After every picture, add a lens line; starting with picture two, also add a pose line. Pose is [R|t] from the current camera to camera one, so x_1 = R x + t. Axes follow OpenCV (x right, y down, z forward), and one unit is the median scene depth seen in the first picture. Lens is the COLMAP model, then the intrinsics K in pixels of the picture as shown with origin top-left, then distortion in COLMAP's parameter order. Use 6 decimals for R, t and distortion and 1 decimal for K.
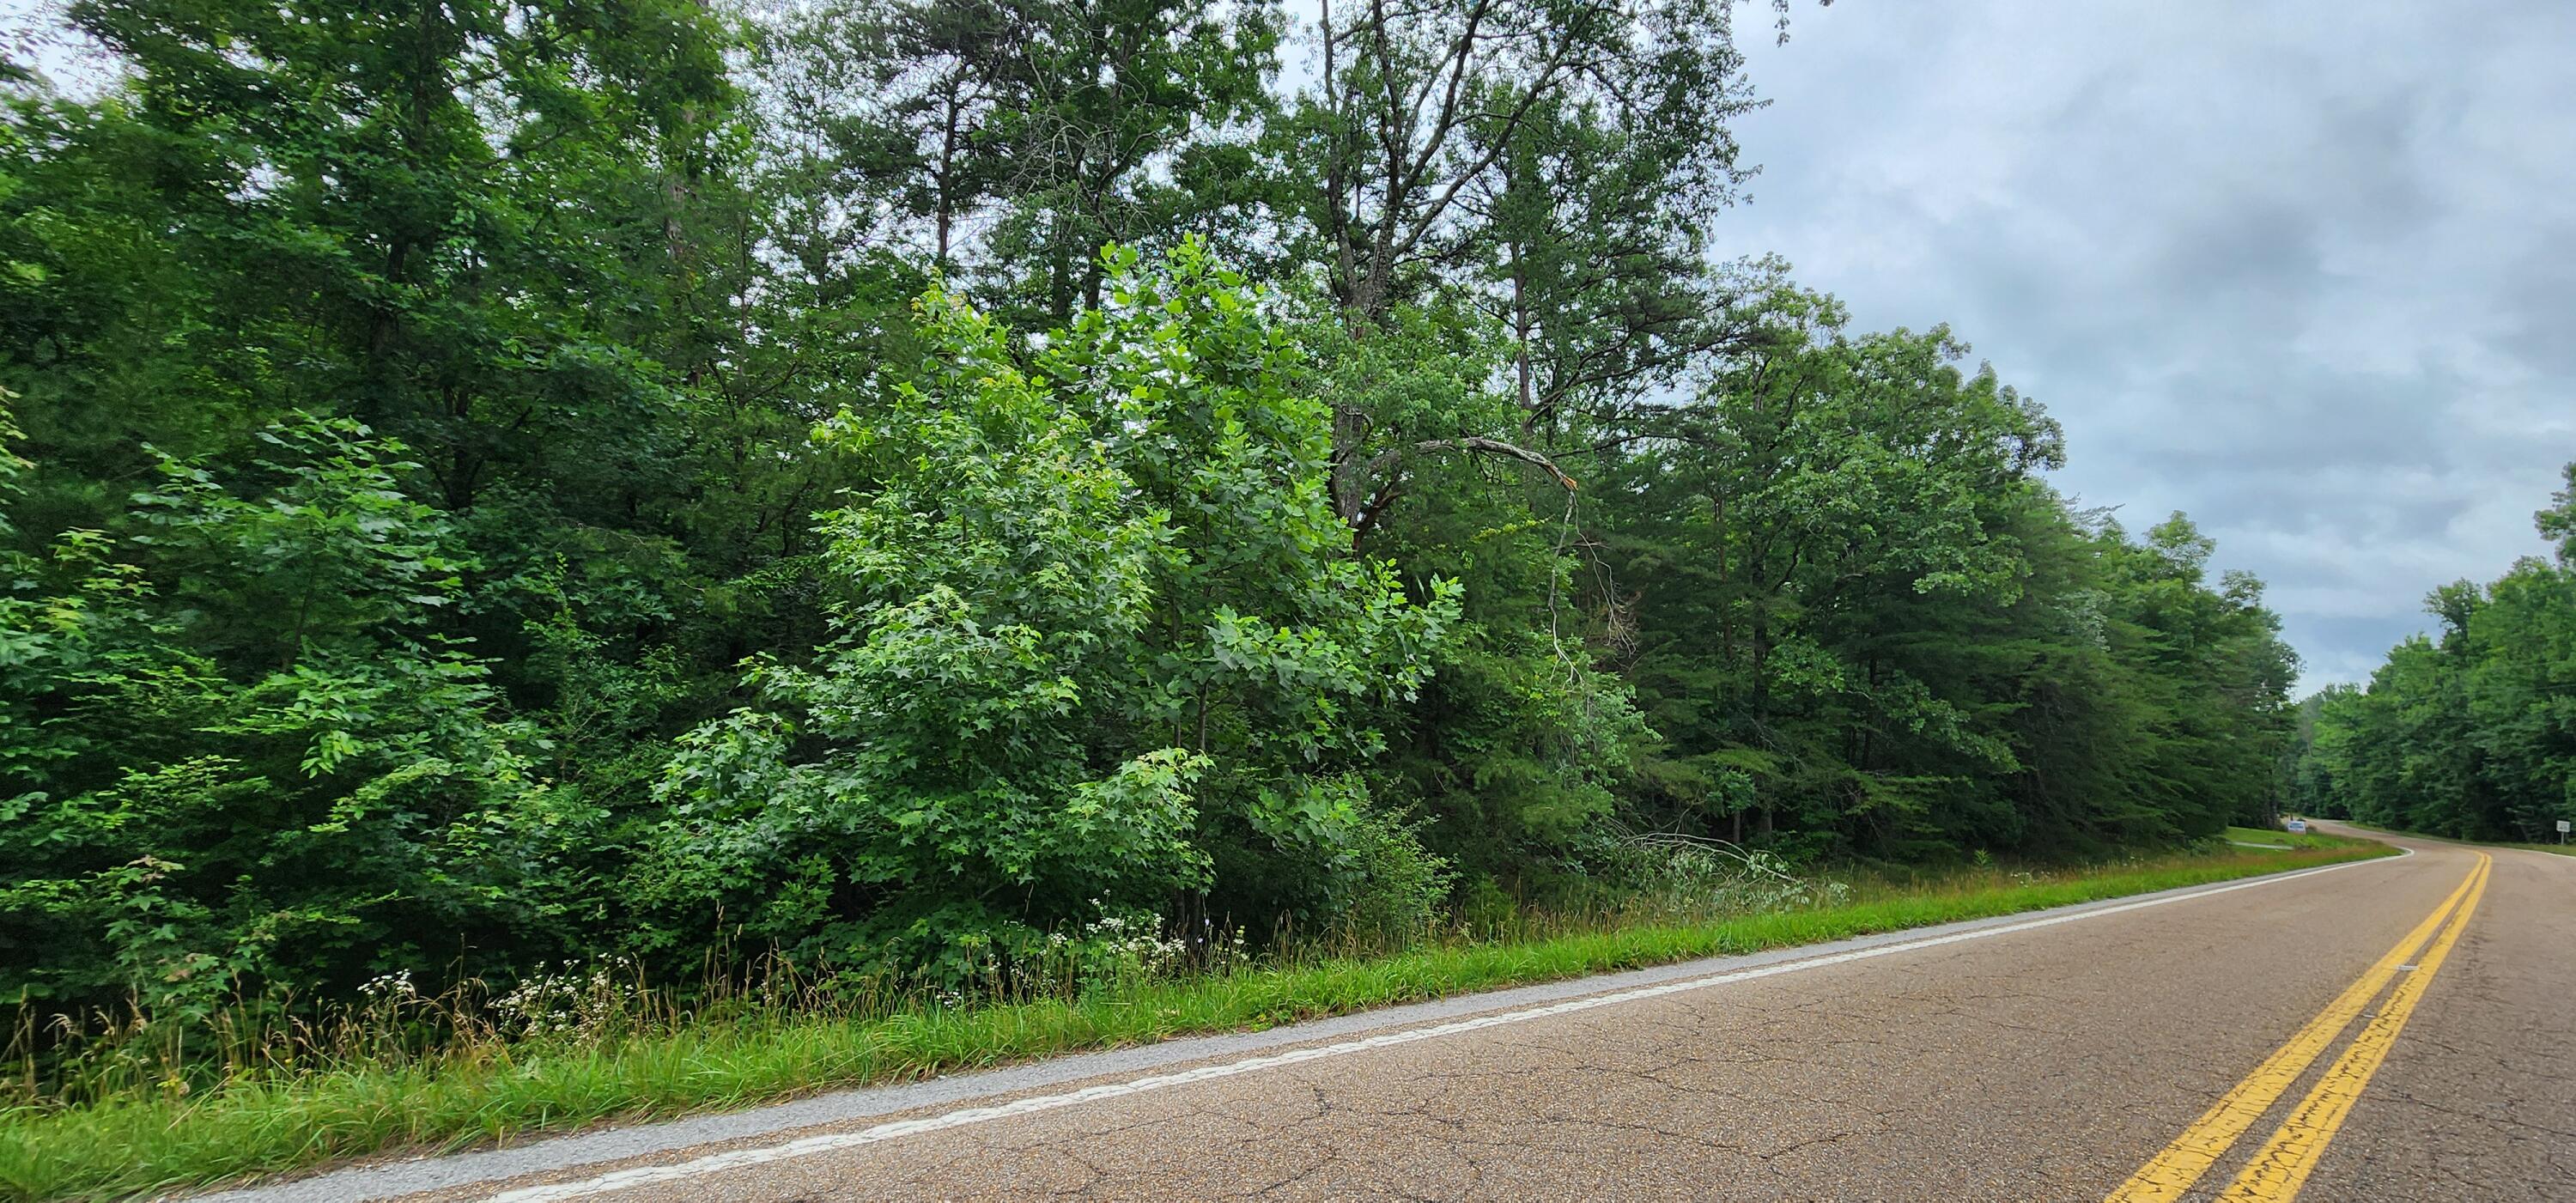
lens RADIAL K [[1059.1, 0, 1288.0], [0, 1059.1, 601.5], [0, 0, 1]] dist [0.002084, 0.000702]
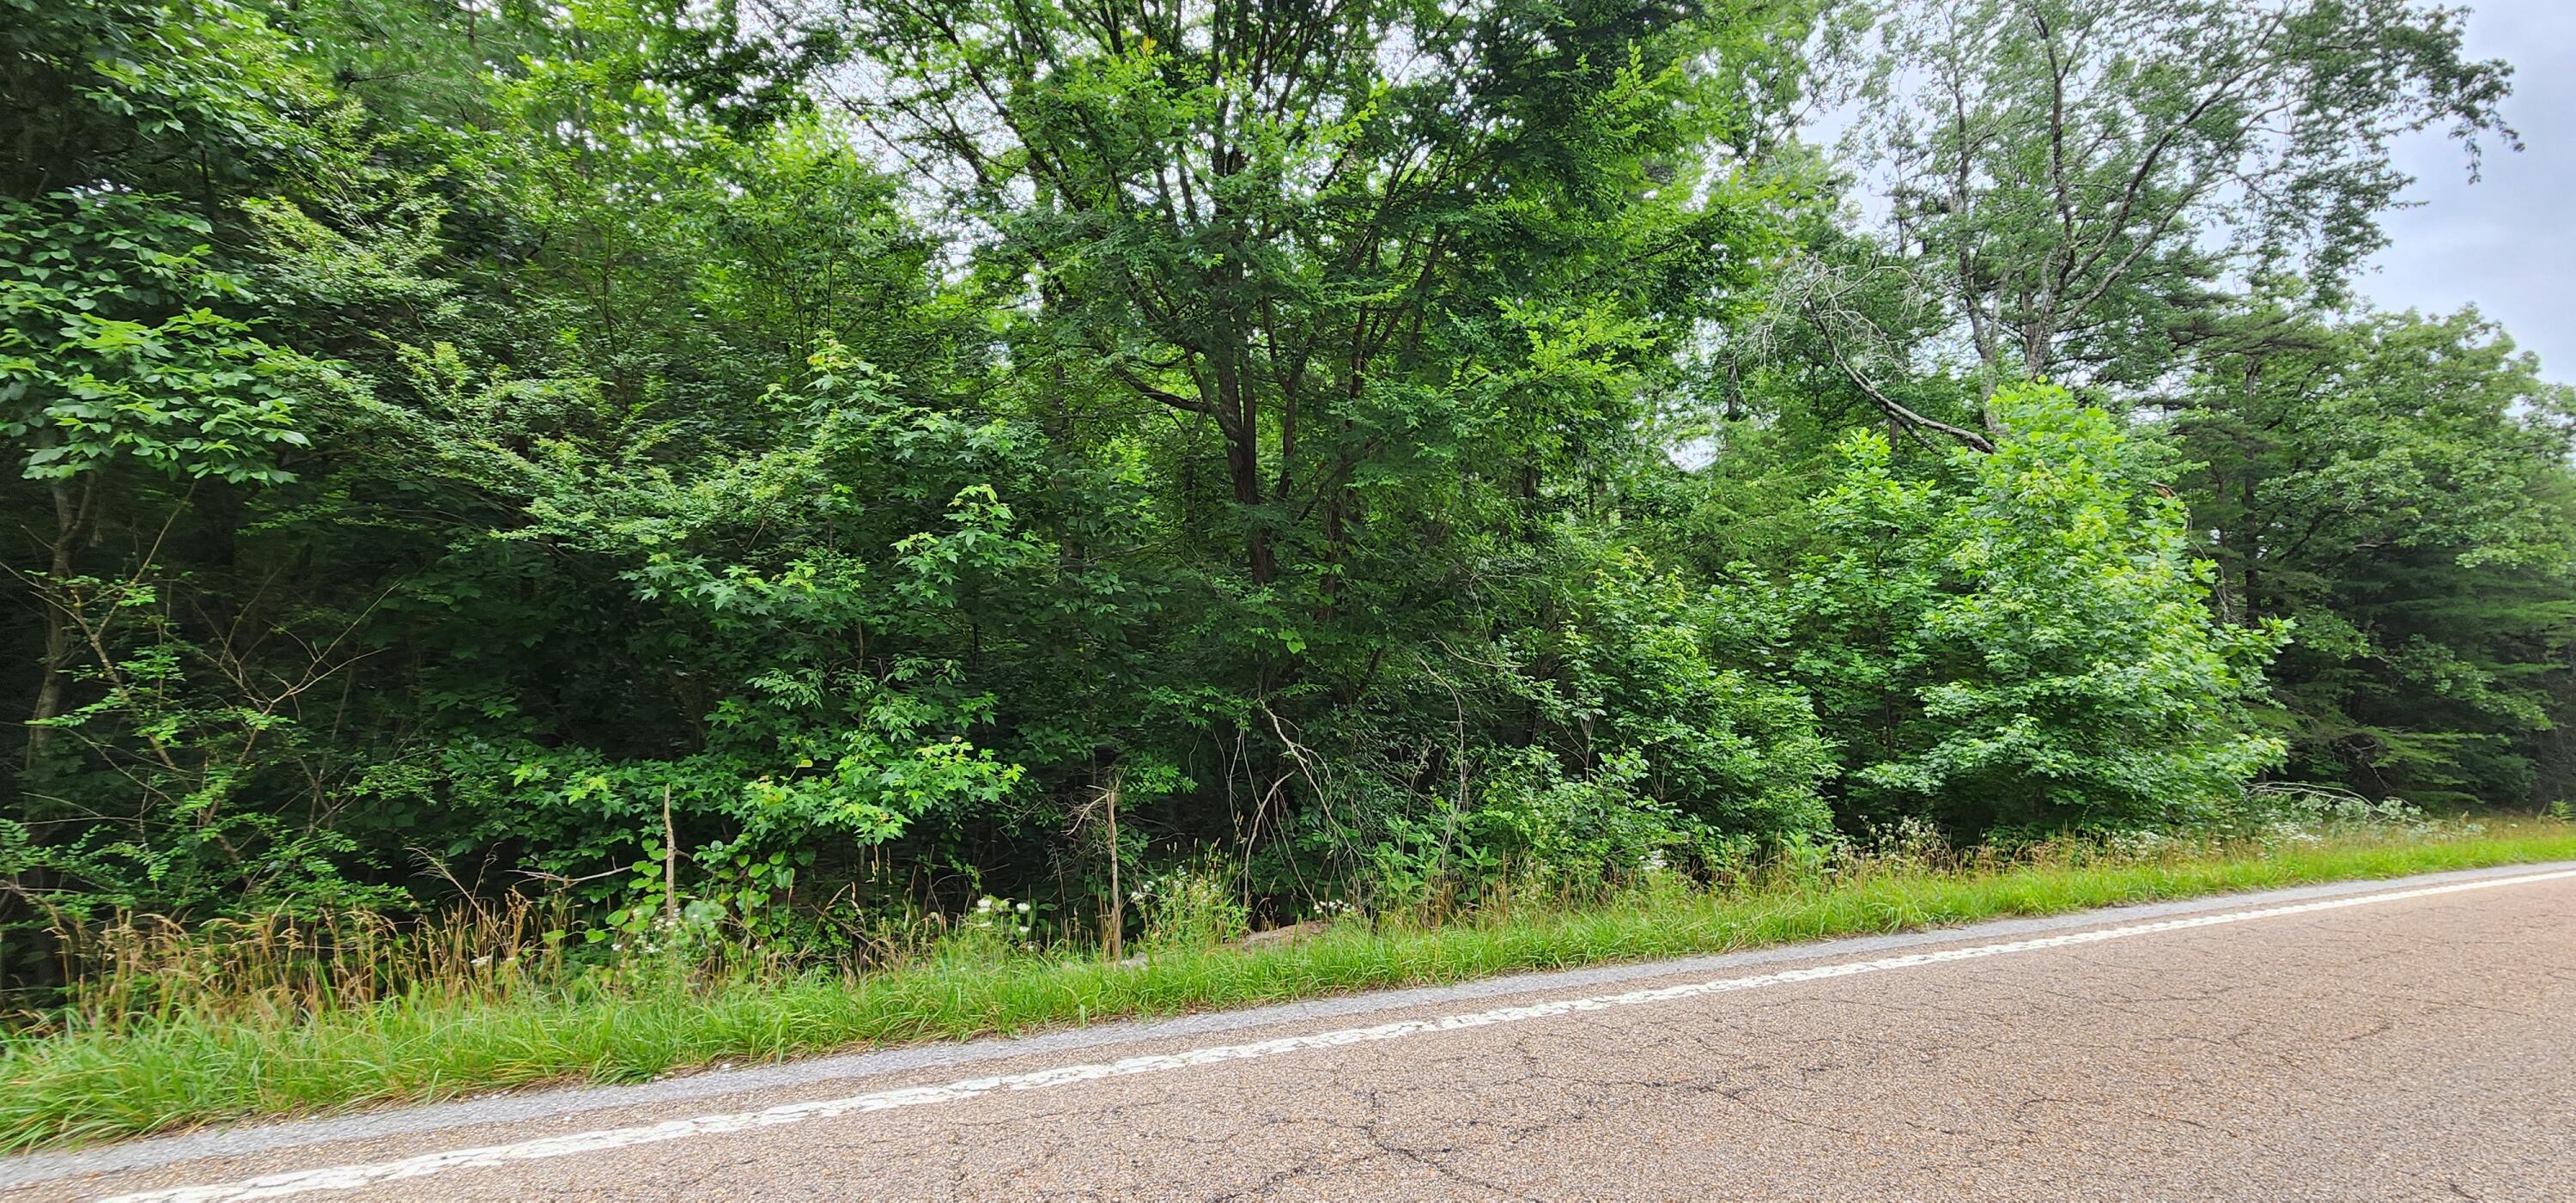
lens RADIAL K [[1063.9, 0, 1291.9], [0, 1063.9, 594.7], [0, 0, 1]] dist [0.002150, 0.001095]
pose [[0.981924, -0.017699, -0.188445, -0.188856], [0.027147, 0.998494, 0.047674, -0.032314], [0.187317, -0.051928, 0.980926, -0.151597]]
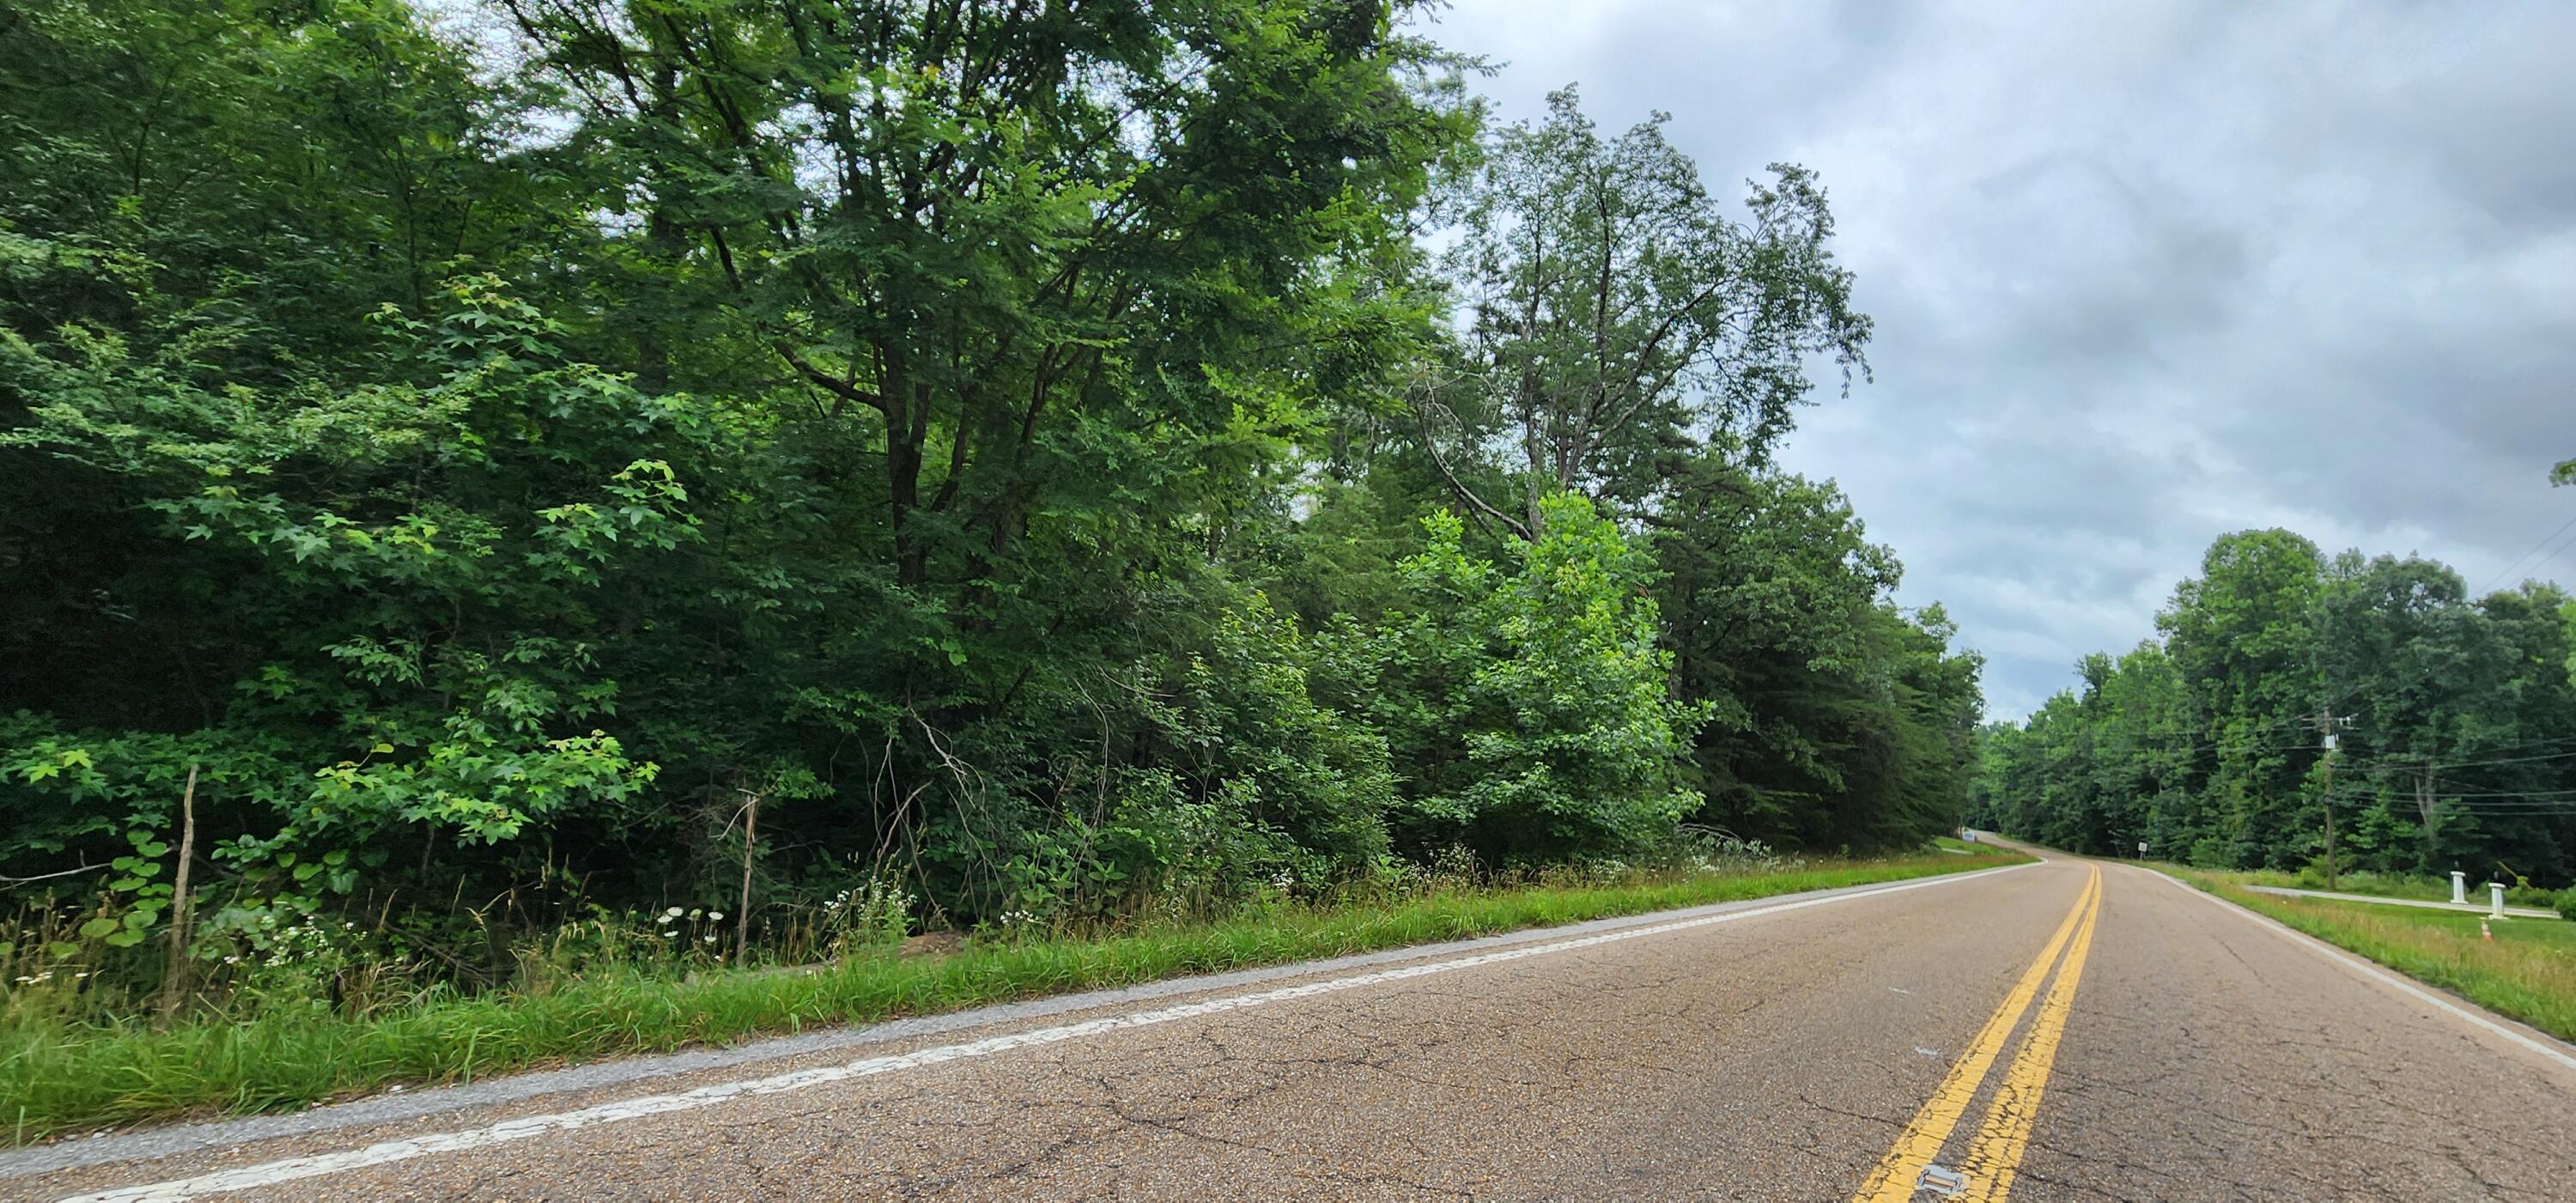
lens RADIAL K [[1062.9, 0, 1288.0], [0, 1062.9, 601.5], [0, 0, 1]] dist [0.001054, -0.000441]
pose [[0.978121, 0.095755, 0.184690, -0.199570], [-0.102685, 0.994311, 0.028307, -0.035028], [-0.180929, -0.046653, 0.982389, -0.161165]]
